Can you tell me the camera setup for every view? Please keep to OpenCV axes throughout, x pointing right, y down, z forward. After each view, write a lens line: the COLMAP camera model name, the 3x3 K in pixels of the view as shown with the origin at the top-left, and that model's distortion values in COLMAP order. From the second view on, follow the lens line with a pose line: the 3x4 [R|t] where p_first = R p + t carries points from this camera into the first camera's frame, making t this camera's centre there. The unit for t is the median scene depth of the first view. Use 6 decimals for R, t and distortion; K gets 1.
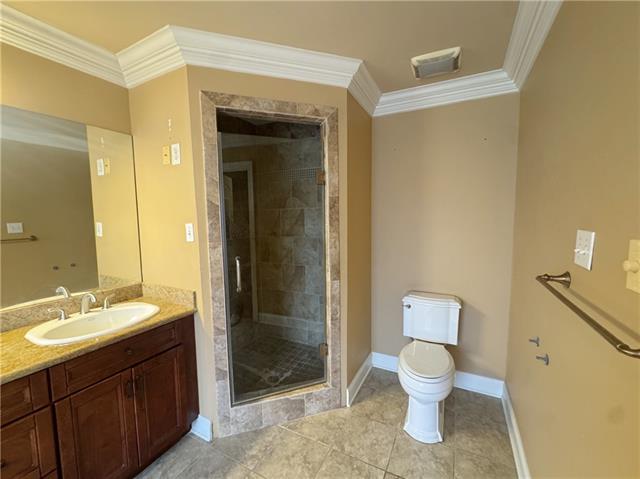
lens RADIAL K [[257.5, 0, 320.0], [0, 257.5, 239.5], [0, 0, 1]] dist [-0.003107, 0.000026]
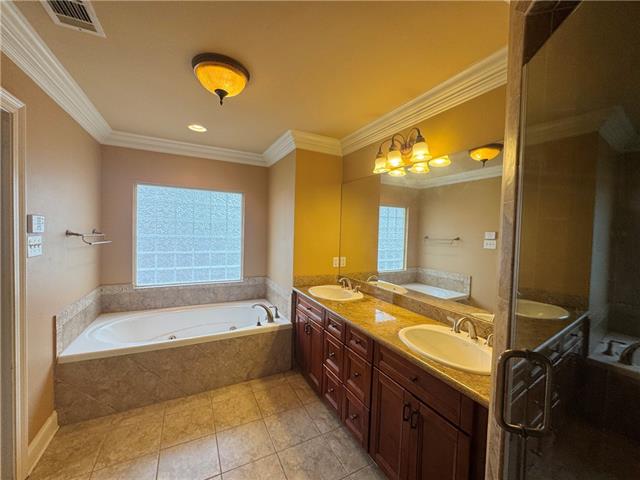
lens RADIAL K [[257.5, 0, 320.0], [0, 257.5, 240.0], [0, 0, 1]] dist [-0.003107, 0.000026]
pose [[-0.577439, 0.032612, -0.815782, 0.270113], [-0.086463, 0.991140, 0.100823, -0.166809], [0.811842, 0.128754, -0.569504, 1.301118]]
